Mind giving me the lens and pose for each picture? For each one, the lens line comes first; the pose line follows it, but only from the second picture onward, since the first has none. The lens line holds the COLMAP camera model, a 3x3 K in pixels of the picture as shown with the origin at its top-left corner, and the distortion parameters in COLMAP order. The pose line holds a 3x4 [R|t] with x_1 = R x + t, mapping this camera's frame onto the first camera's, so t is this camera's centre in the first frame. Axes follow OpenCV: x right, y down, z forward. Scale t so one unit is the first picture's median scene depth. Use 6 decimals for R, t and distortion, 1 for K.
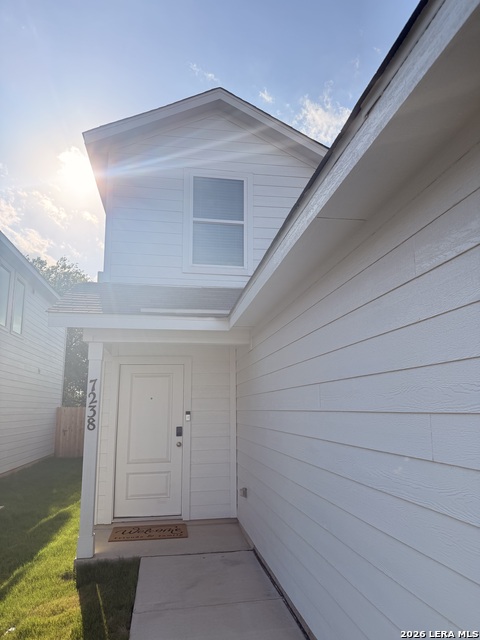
lens RADIAL K [[448.8, 0, 239.6], [0, 448.8, 321.1], [0, 0, 1]] dist [0.004143, 0.000044]
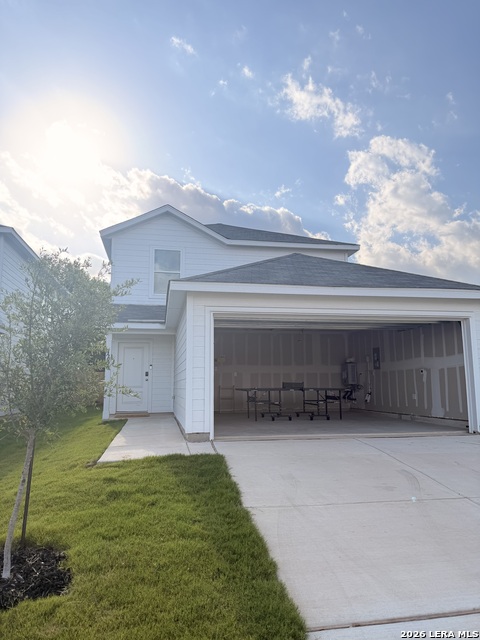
lens RADIAL K [[448.8, 0, 240.4], [0, 448.8, 319.0], [0, 0, 1]] dist [0.004143, 0.000044]
pose [[0.999289, 0.011649, 0.035860, 0.214675], [-0.013754, 0.998161, 0.059030, -0.132813], [-0.035107, -0.059481, 0.997612, -1.042649]]
